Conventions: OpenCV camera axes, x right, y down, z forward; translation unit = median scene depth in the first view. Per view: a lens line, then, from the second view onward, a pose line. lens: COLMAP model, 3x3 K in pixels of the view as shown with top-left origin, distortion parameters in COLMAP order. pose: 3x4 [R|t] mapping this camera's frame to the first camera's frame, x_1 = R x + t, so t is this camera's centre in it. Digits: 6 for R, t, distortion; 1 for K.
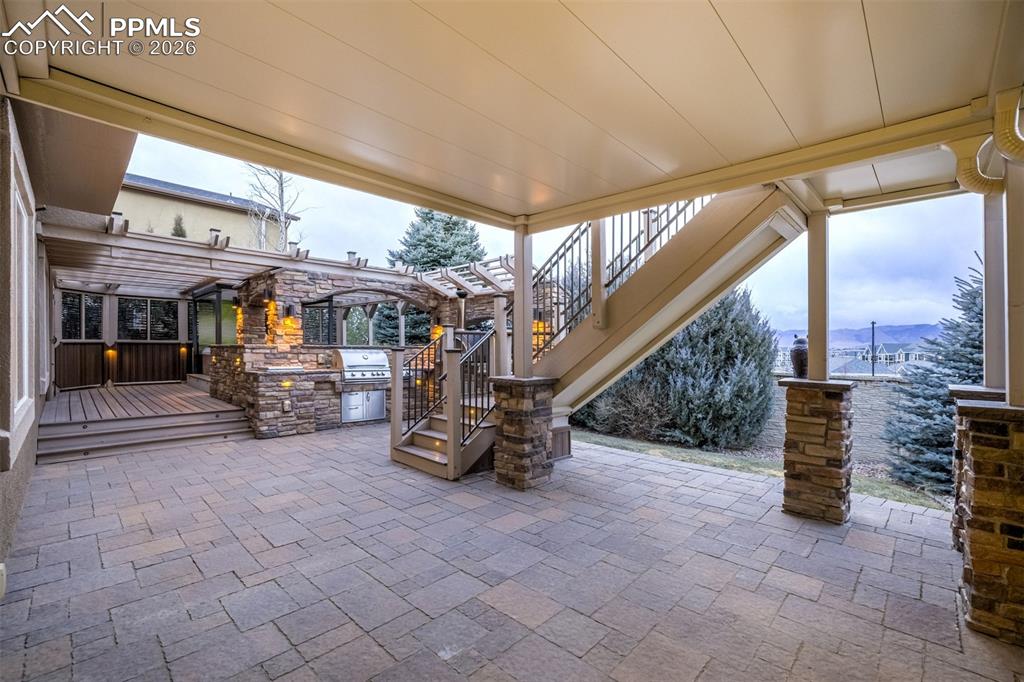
lens RADIAL K [[436.8, 0, 511.0], [0, 436.8, 345.3], [0, 0, 1]] dist [-0.008675, 0.000993]
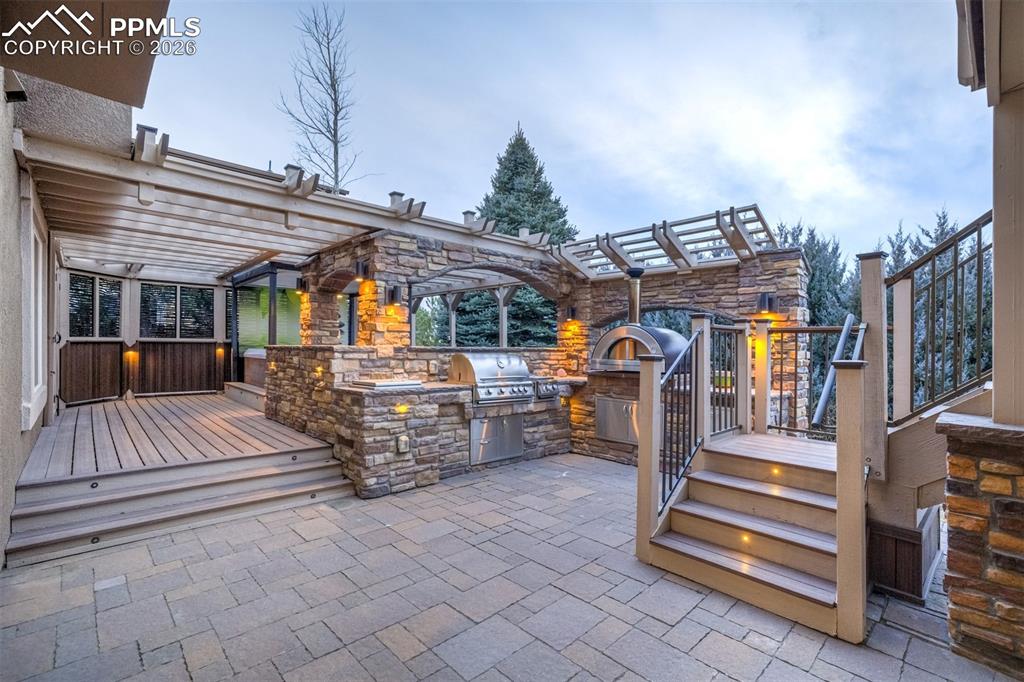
lens RADIAL K [[460.5, 0, 513.9], [0, 460.5, 342.5], [0, 0, 1]] dist [-0.020297, 0.003958]
pose [[0.999220, 0.003705, -0.039320, -0.269434], [-0.003896, 0.999981, -0.004795, -0.003935], [0.039302, 0.004944, 0.999215, 0.280254]]
